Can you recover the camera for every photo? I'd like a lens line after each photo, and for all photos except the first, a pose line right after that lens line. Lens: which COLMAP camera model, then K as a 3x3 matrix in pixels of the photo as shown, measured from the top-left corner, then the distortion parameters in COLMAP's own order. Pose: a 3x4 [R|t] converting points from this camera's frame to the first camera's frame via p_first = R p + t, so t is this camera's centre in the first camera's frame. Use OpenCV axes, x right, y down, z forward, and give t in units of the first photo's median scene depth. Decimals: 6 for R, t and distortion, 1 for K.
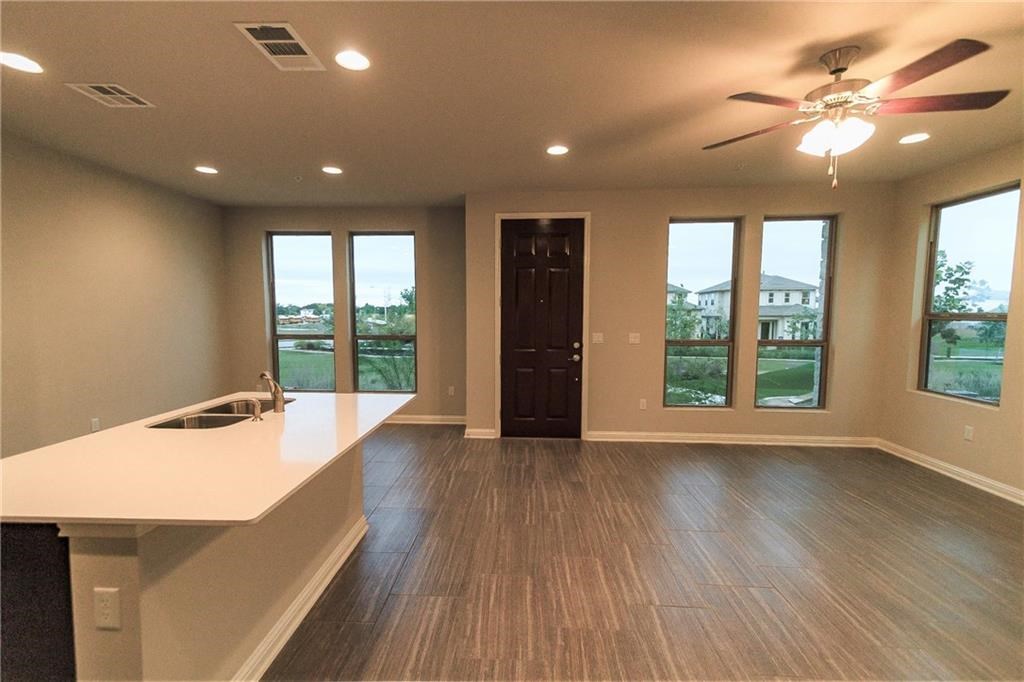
lens RADIAL K [[466.1, 0, 491.7], [0, 466.1, 352.0], [0, 0, 1]] dist [0.029162, -0.005667]
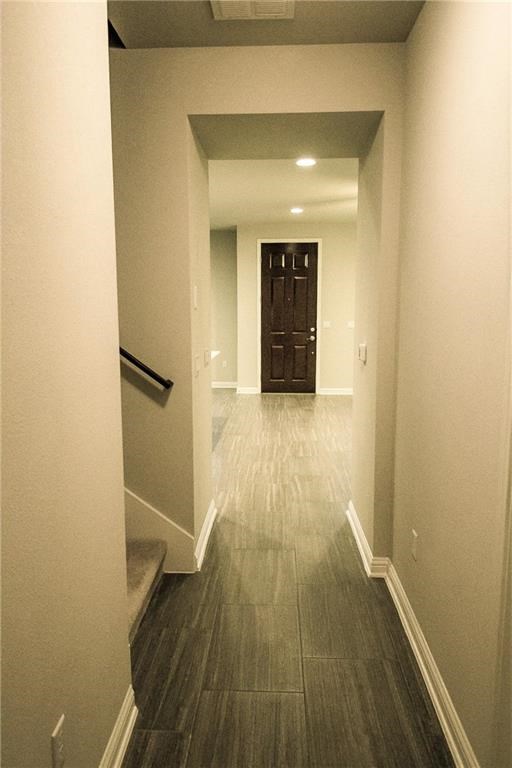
lens RADIAL K [[522.8, 0, 257.2], [0, 522.8, 385.2], [0, 0, 1]] dist [0.003853, 0.000095]
pose [[0.999465, -0.005439, 0.032239, -0.061907], [0.003332, 0.997875, 0.065071, 0.071187], [-0.032524, -0.064928, 0.997360, -0.866737]]
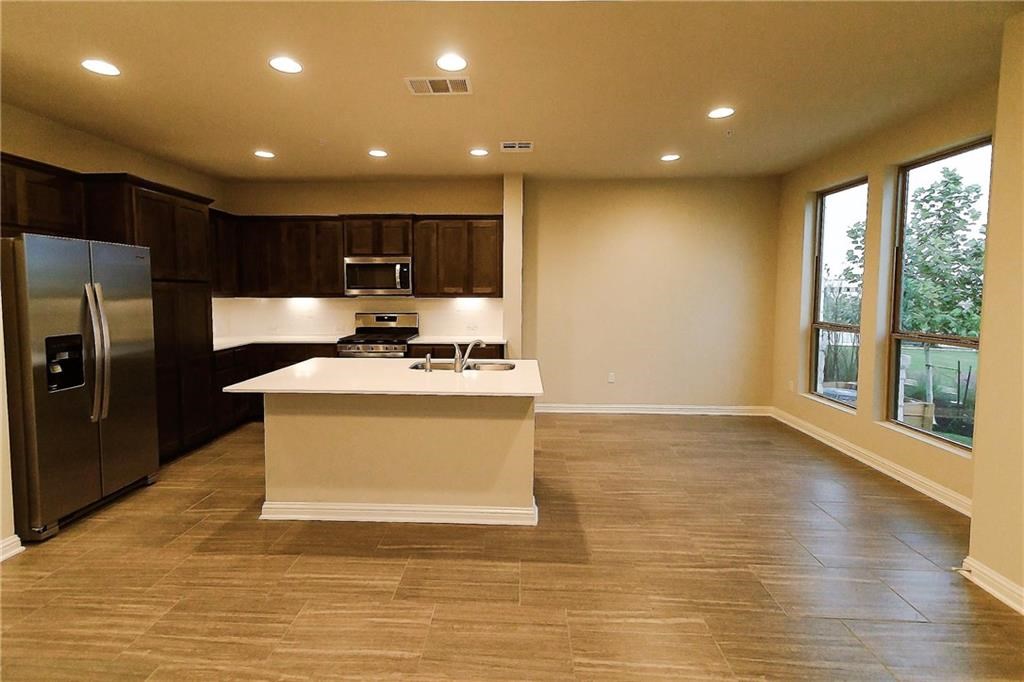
lens RADIAL K [[466.1, 0, 491.3], [0, 466.1, 319.3], [0, 0, 1]] dist [0.029162, -0.005667]
pose [[0.011134, 0.069481, -0.997521, 0.499680], [-0.087156, 0.993854, 0.068253, -0.069945], [0.996132, 0.086180, 0.017122, 0.666343]]
